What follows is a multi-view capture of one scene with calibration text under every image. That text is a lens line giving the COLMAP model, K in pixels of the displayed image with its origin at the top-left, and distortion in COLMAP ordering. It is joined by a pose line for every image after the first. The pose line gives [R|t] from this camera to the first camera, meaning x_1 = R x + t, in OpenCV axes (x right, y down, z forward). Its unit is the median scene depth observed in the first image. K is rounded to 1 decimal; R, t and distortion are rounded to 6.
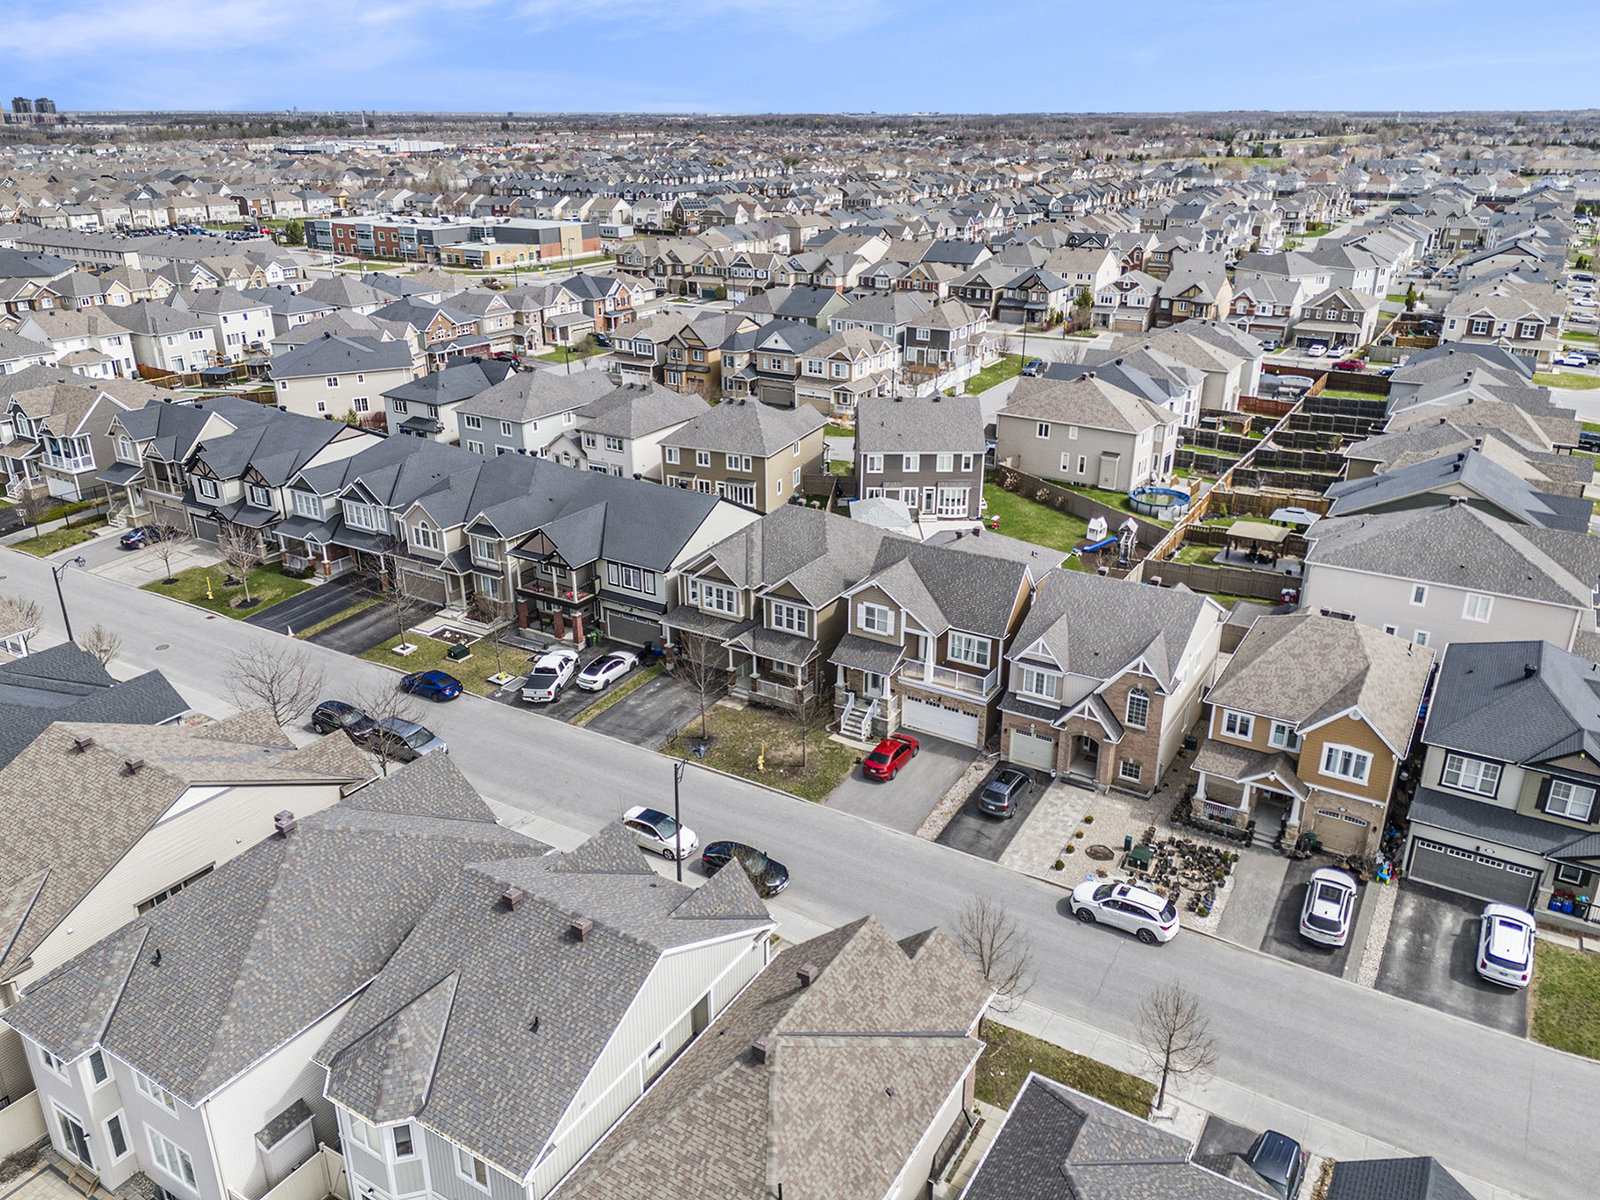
lens RADIAL K [[1160.5, 0, 842.4], [0, 1160.5, 597.4], [0, 0, 1]] dist [0.039019, -0.013236]
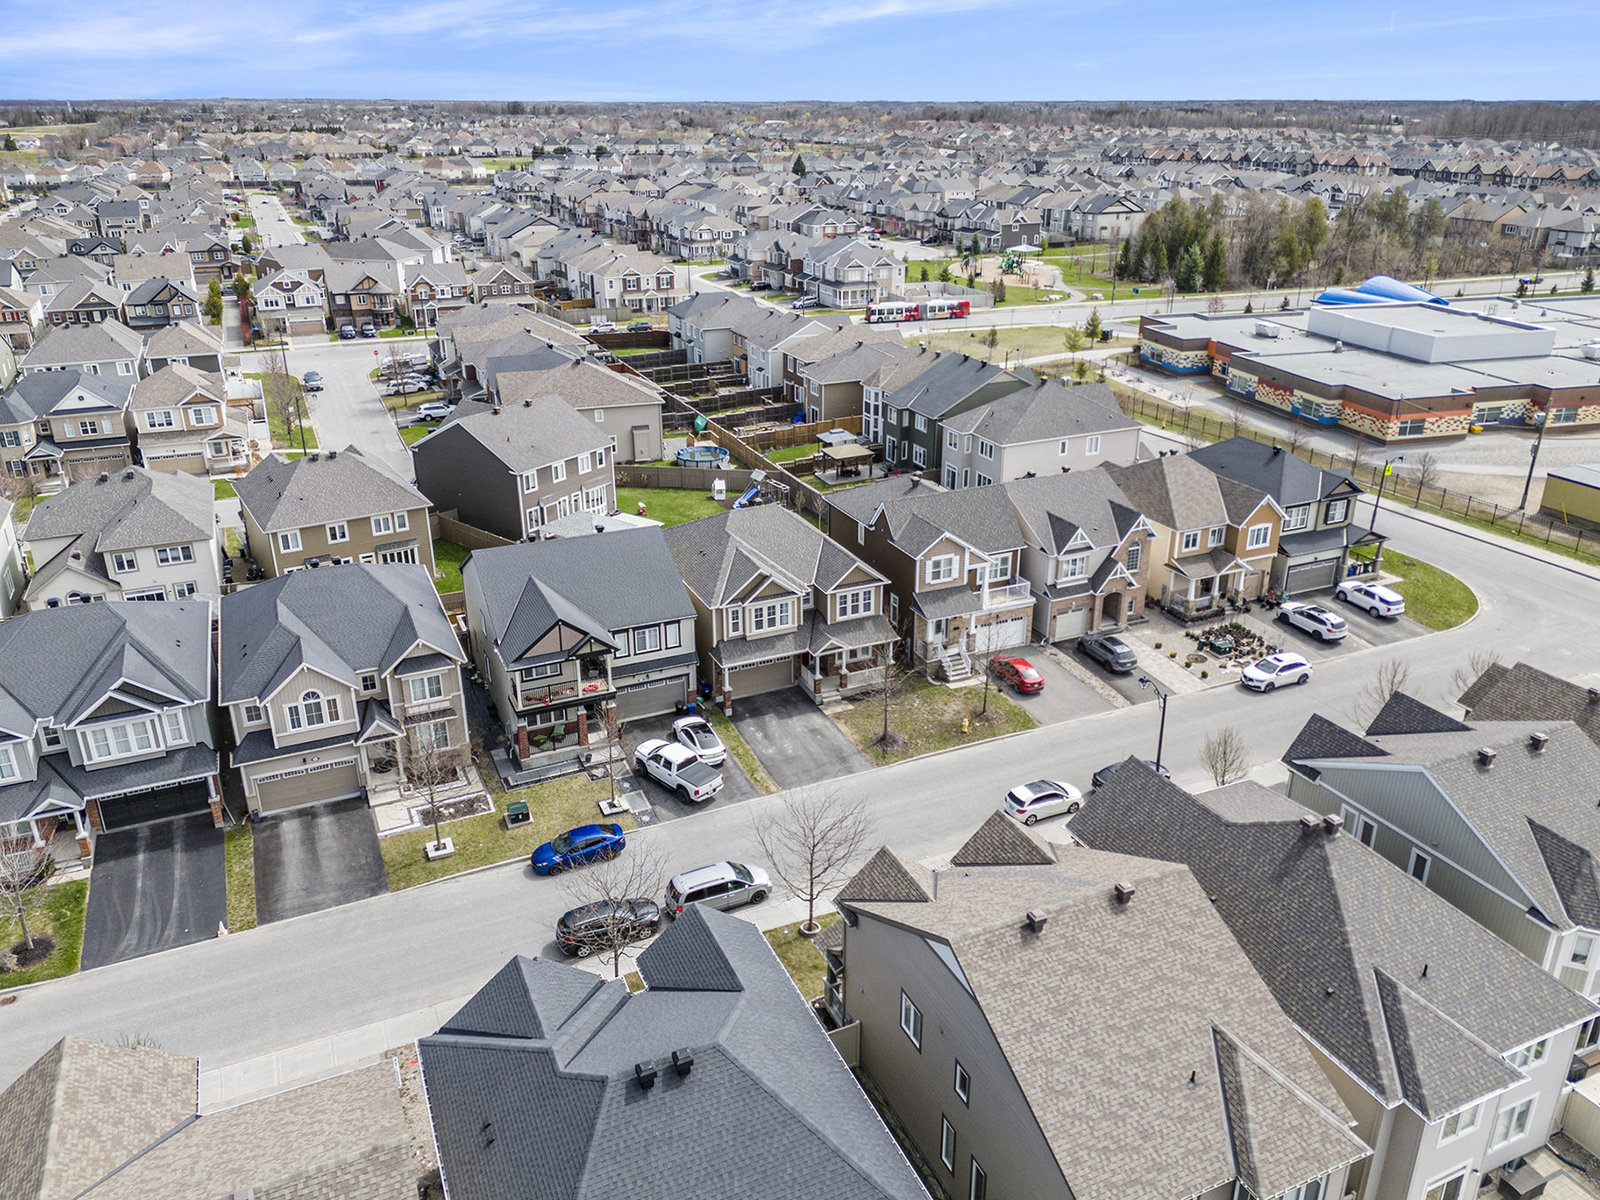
lens RADIAL K [[1160.5, 0, 791.1], [0, 1160.5, 585.2], [0, 0, 1]] dist [0.039019, -0.013236]
pose [[0.568646, -0.309978, 0.761942, -0.694056], [0.309647, 0.938811, 0.150839, -0.137038], [-0.762076, 0.150159, 0.629835, 0.338199]]
